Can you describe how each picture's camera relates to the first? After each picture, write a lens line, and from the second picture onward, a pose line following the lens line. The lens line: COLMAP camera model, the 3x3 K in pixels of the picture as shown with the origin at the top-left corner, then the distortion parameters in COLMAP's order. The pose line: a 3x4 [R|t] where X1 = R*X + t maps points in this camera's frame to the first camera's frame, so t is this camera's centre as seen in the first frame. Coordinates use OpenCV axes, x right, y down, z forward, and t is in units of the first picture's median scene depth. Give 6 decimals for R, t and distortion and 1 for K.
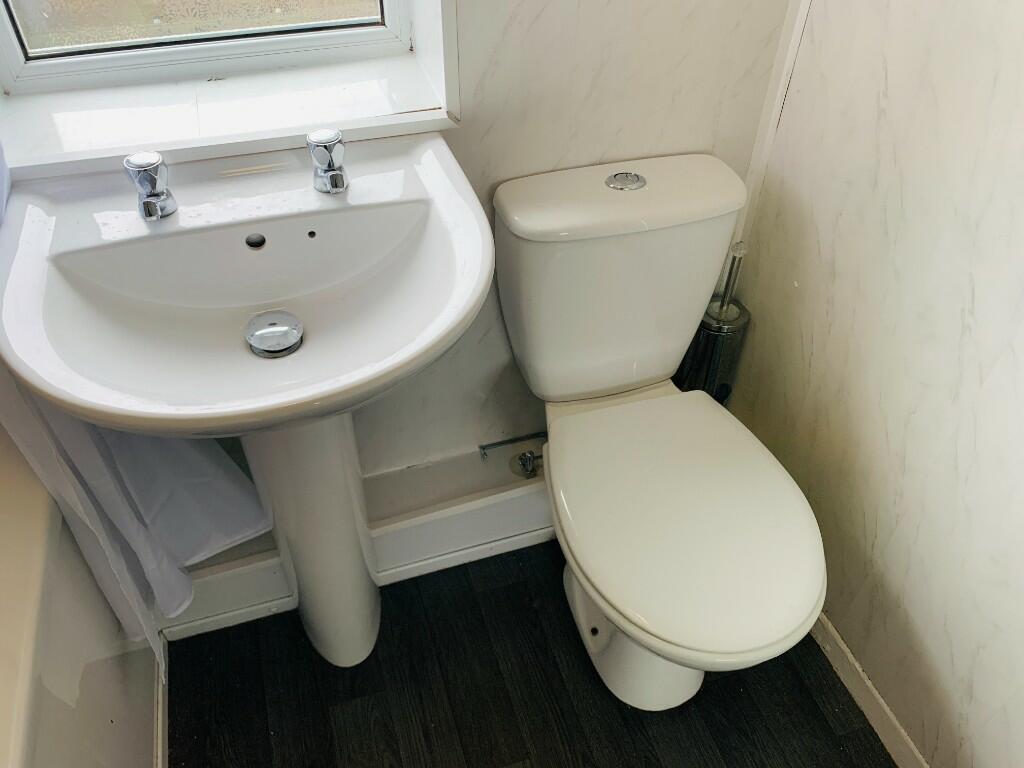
lens RADIAL K [[781.6, 0, 494.4], [0, 781.6, 400.7], [0, 0, 1]] dist [0.019368, -0.020698]
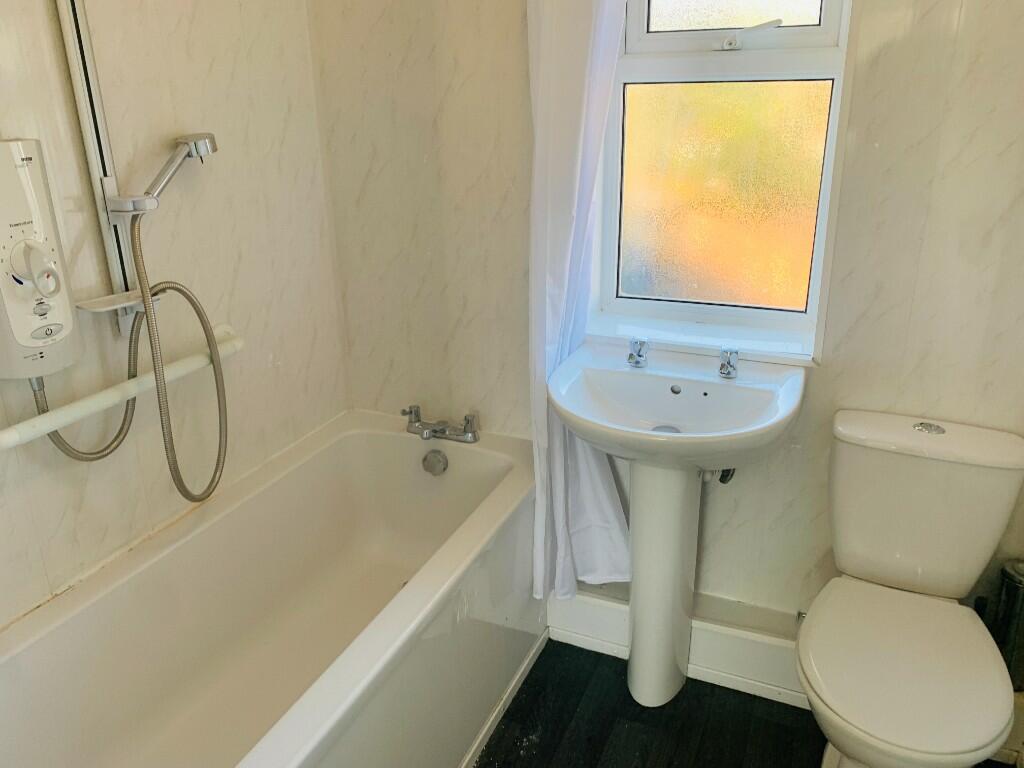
lens RADIAL K [[781.6, 0, 516.0], [0, 781.6, 381.0], [0, 0, 1]] dist [0.019368, -0.020698]
pose [[0.756889, 0.210558, -0.618696, 0.469104], [-0.440735, 0.863465, -0.245319, 0.340677], [0.482568, 0.458360, 0.746347, -0.501413]]
